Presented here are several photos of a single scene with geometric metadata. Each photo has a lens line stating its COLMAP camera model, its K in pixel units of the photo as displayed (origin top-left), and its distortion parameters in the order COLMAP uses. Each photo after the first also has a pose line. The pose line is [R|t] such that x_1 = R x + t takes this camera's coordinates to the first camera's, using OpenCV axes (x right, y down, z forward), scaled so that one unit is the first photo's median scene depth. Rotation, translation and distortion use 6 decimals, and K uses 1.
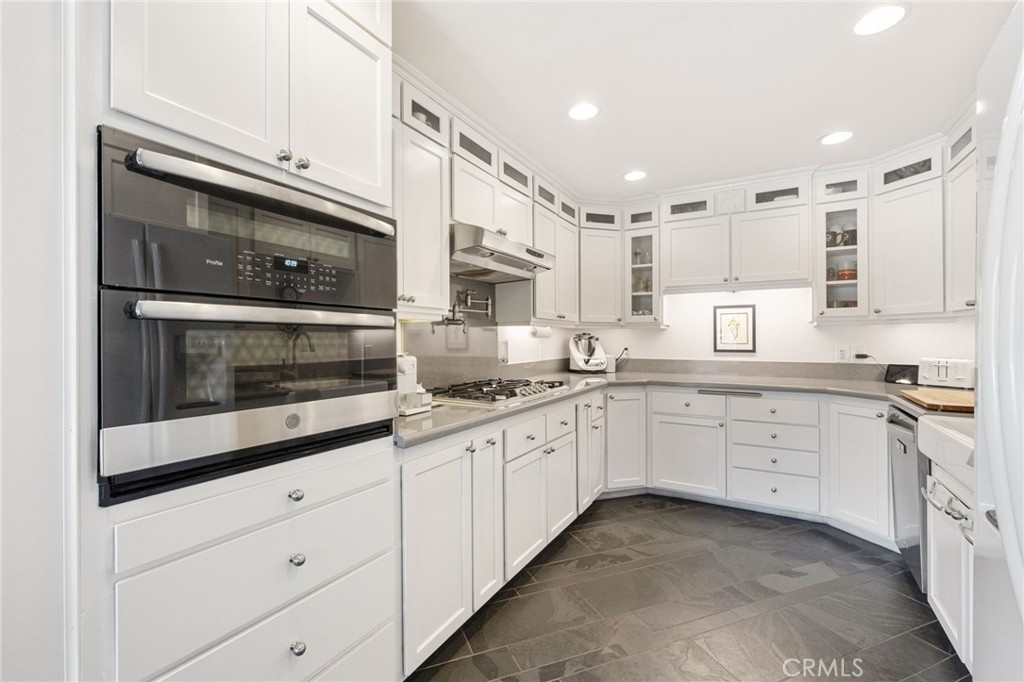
lens RADIAL K [[426.2, 0, 506.2], [0, 426.2, 340.2], [0, 0, 1]] dist [-0.001677, -0.000879]
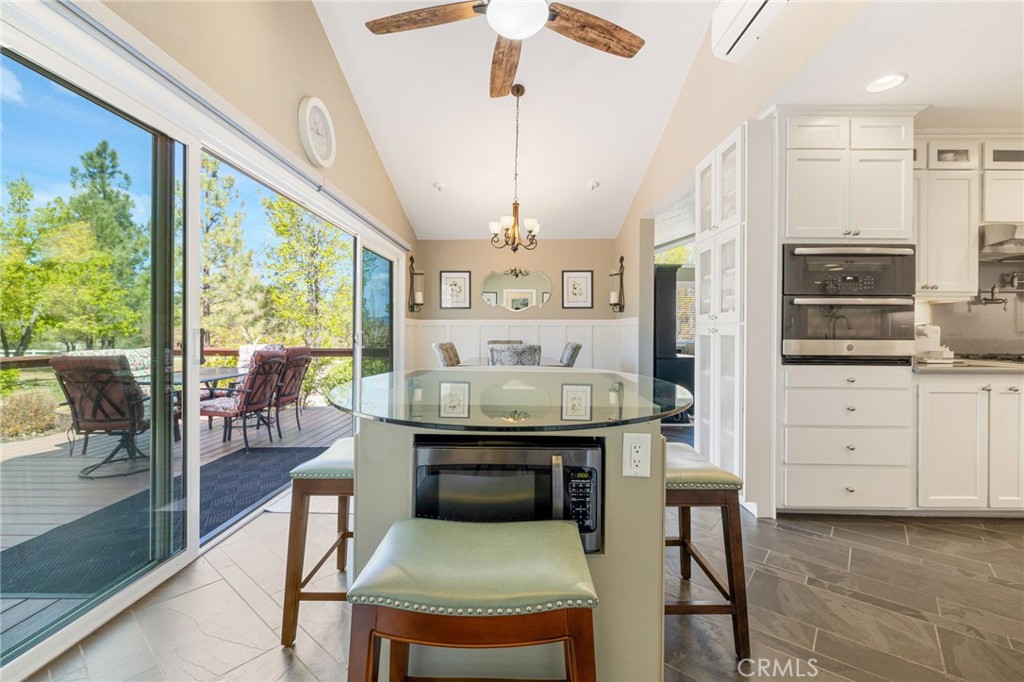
lens RADIAL K [[426.2, 0, 503.8], [0, 426.2, 333.7], [0, 0, 1]] dist [-0.001677, -0.000879]
pose [[0.469332, 0.009422, -0.882971, 0.447570], [-0.008572, 0.999945, 0.006114, 0.082510], [0.882980, 0.004699, 0.469387, -1.193422]]
